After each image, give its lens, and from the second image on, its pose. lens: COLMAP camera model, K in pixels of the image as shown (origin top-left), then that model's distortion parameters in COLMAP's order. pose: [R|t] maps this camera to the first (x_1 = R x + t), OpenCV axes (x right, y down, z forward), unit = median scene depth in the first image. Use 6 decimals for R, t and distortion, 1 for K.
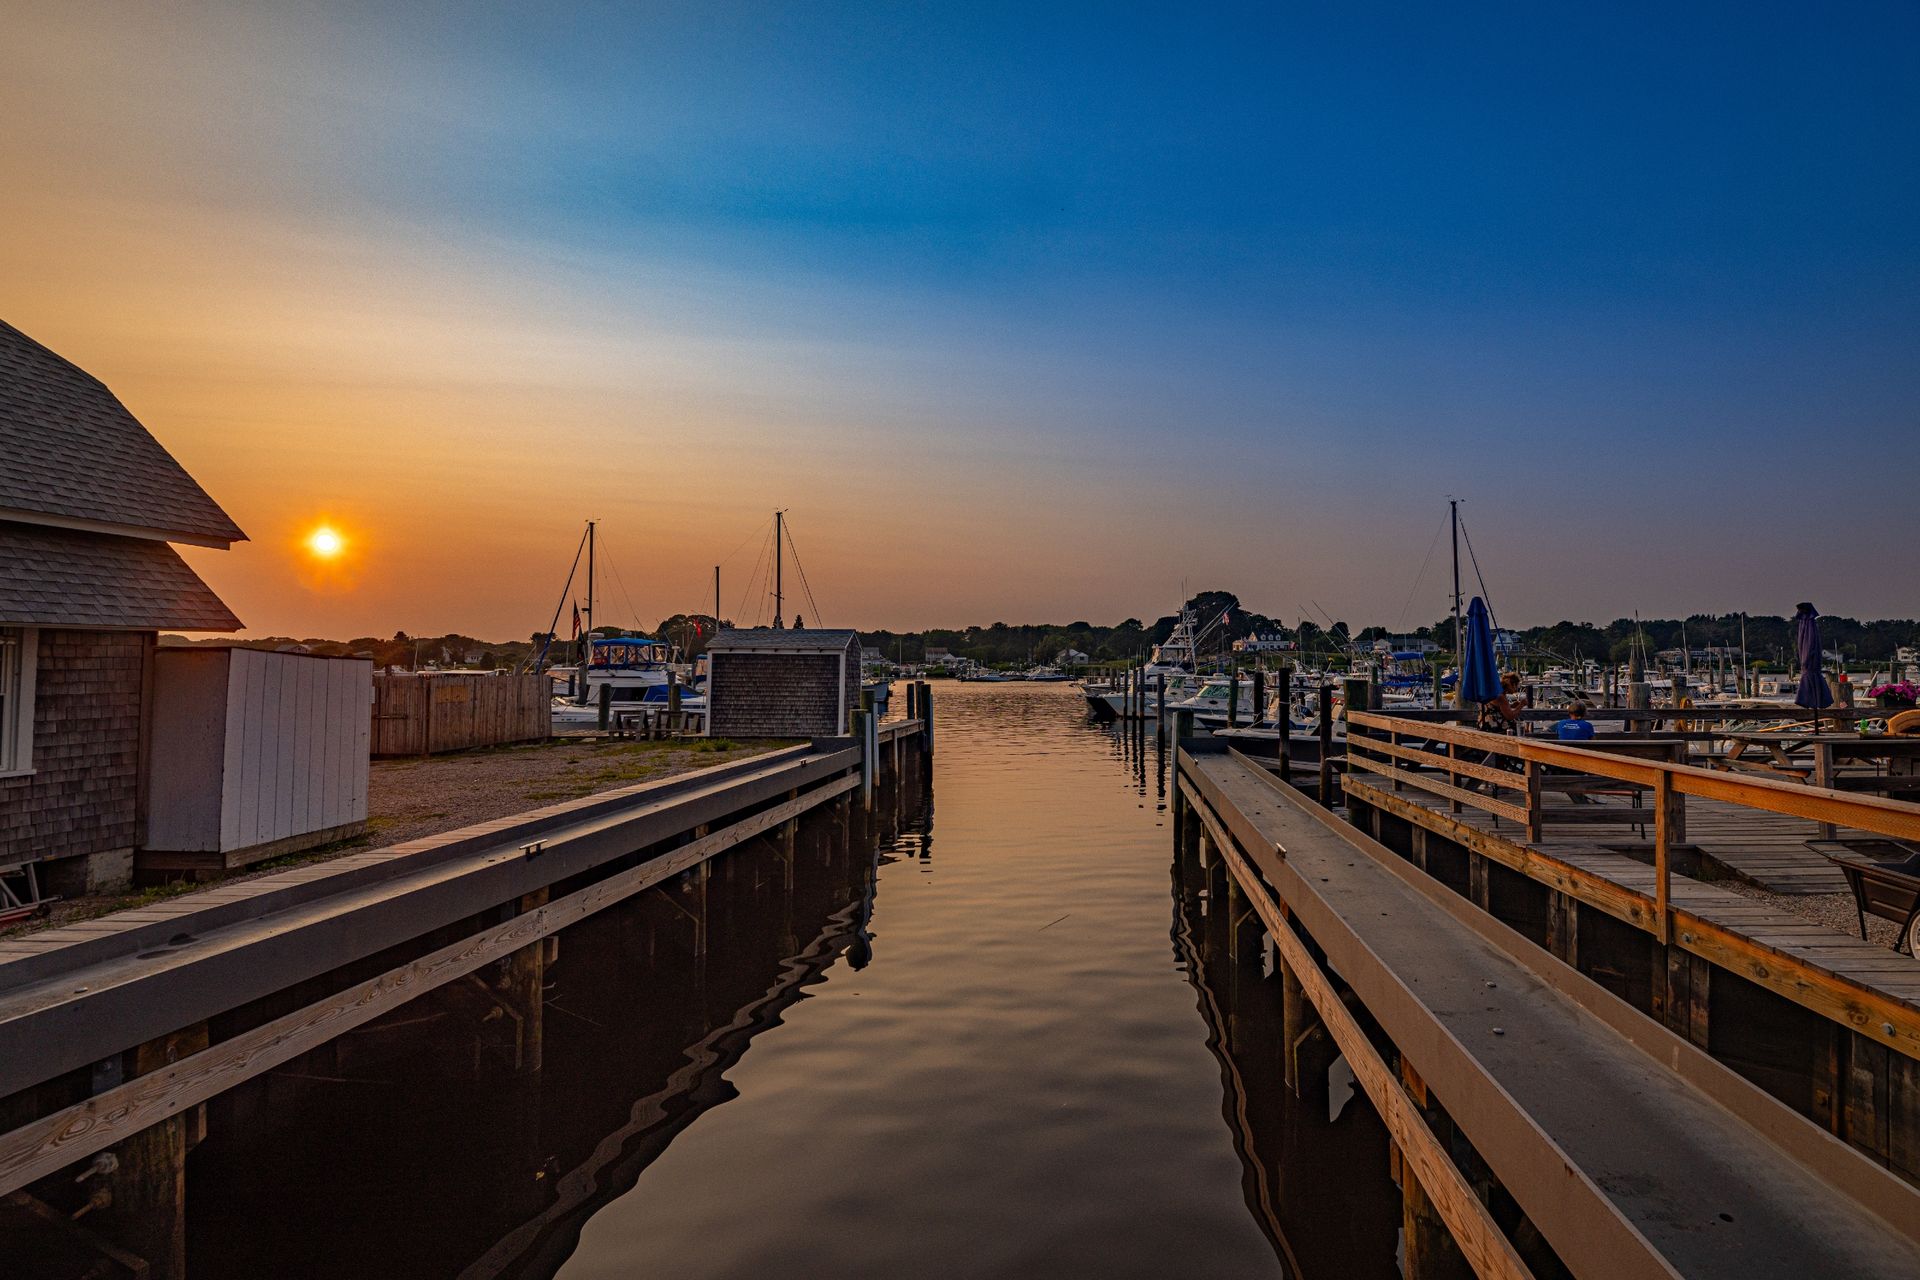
lens RADIAL K [[847.2, 0, 1100.3], [0, 847.2, 644.1], [0, 0, 1]] dist [-0.008326, -0.000314]
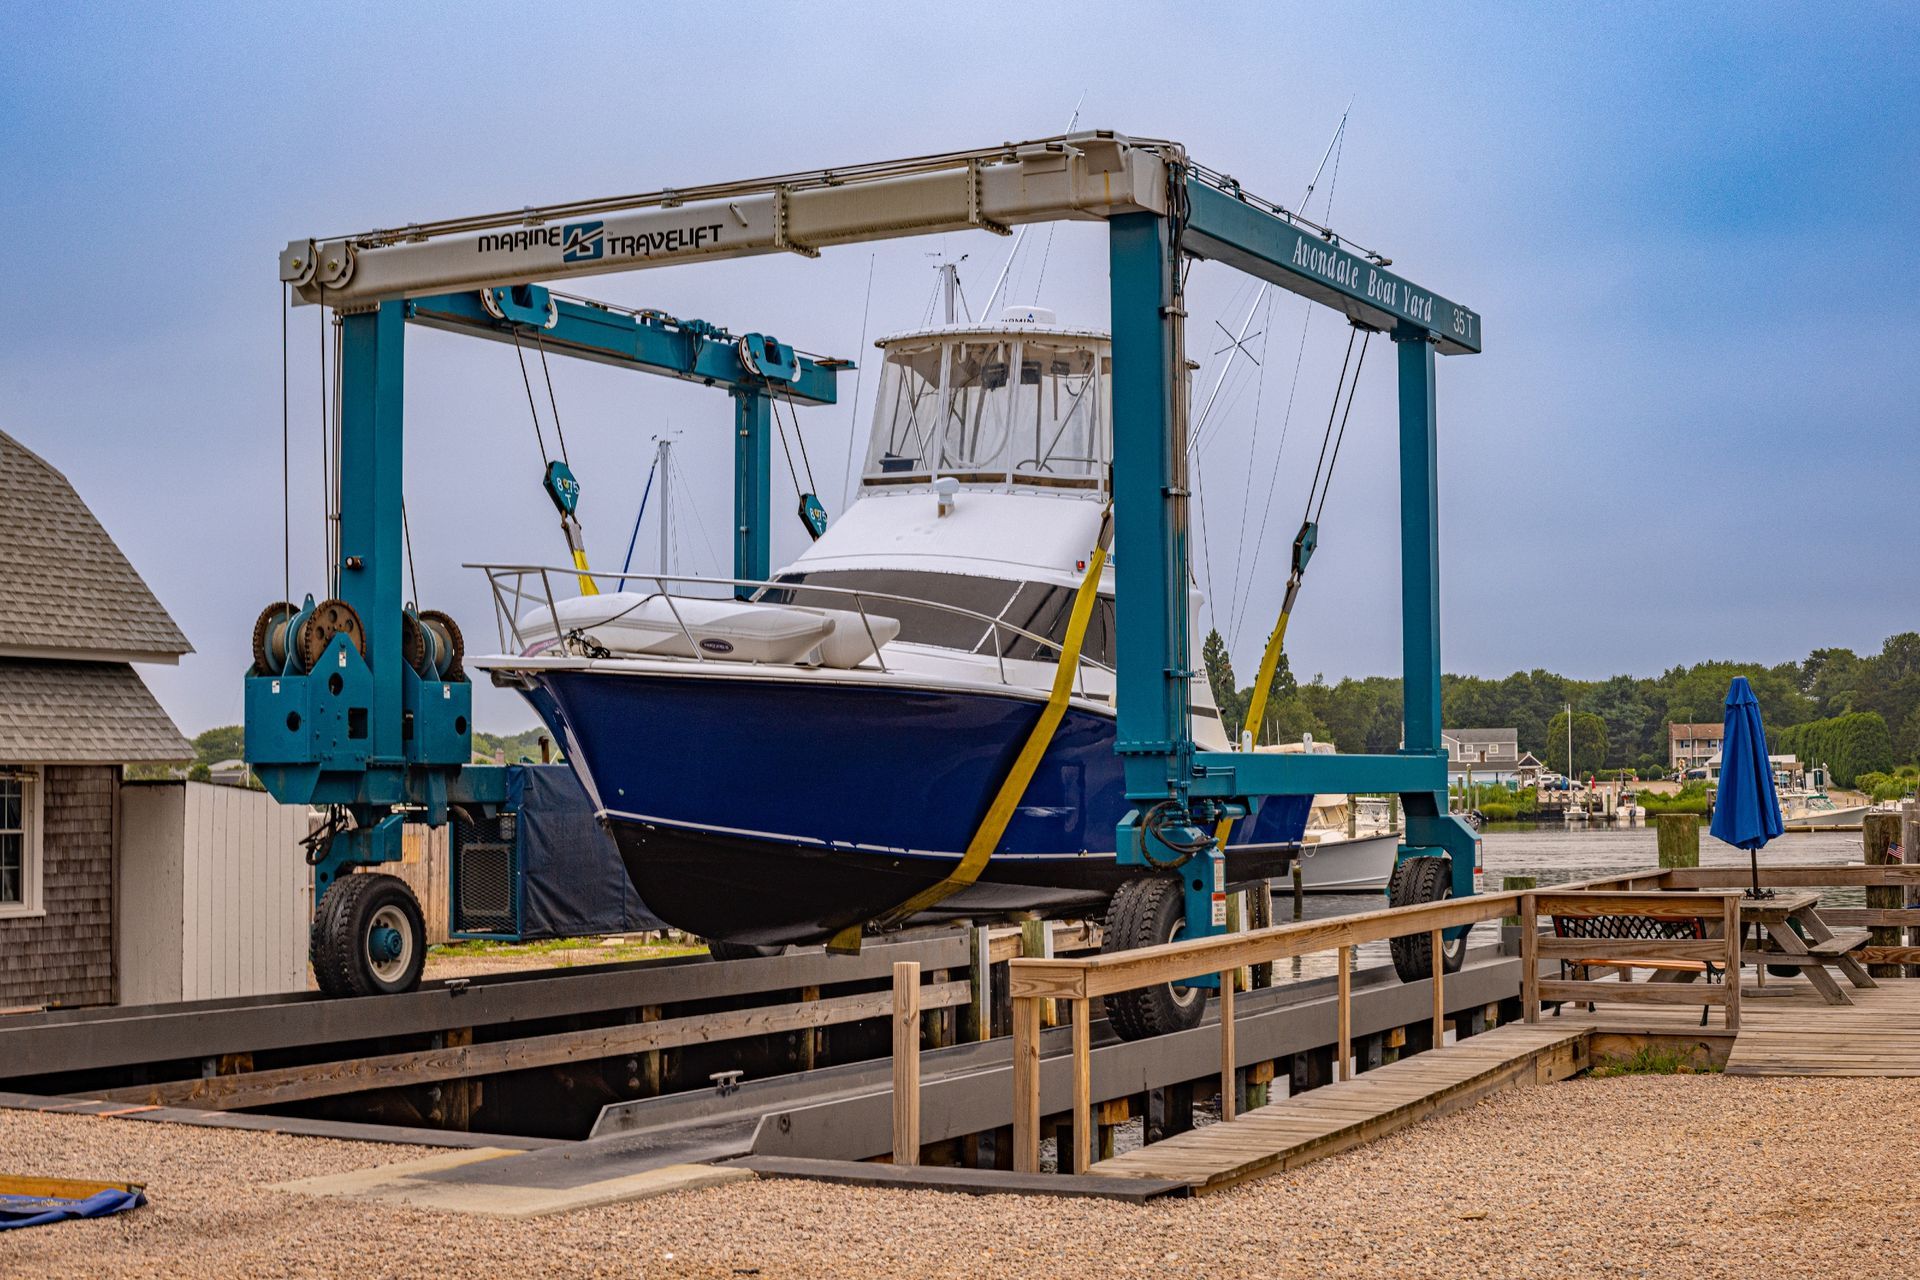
lens RADIAL K [[2892.1, 0, 960.0], [0, 2892.1, 640.0], [0, 0, 1]] dist [-0.241966, -0.000170]
pose [[0.894076, -0.032215, -0.446755, 1.055209], [0.020943, 0.999326, -0.030148, -0.038427], [0.447425, 0.017598, 0.894148, -1.344762]]
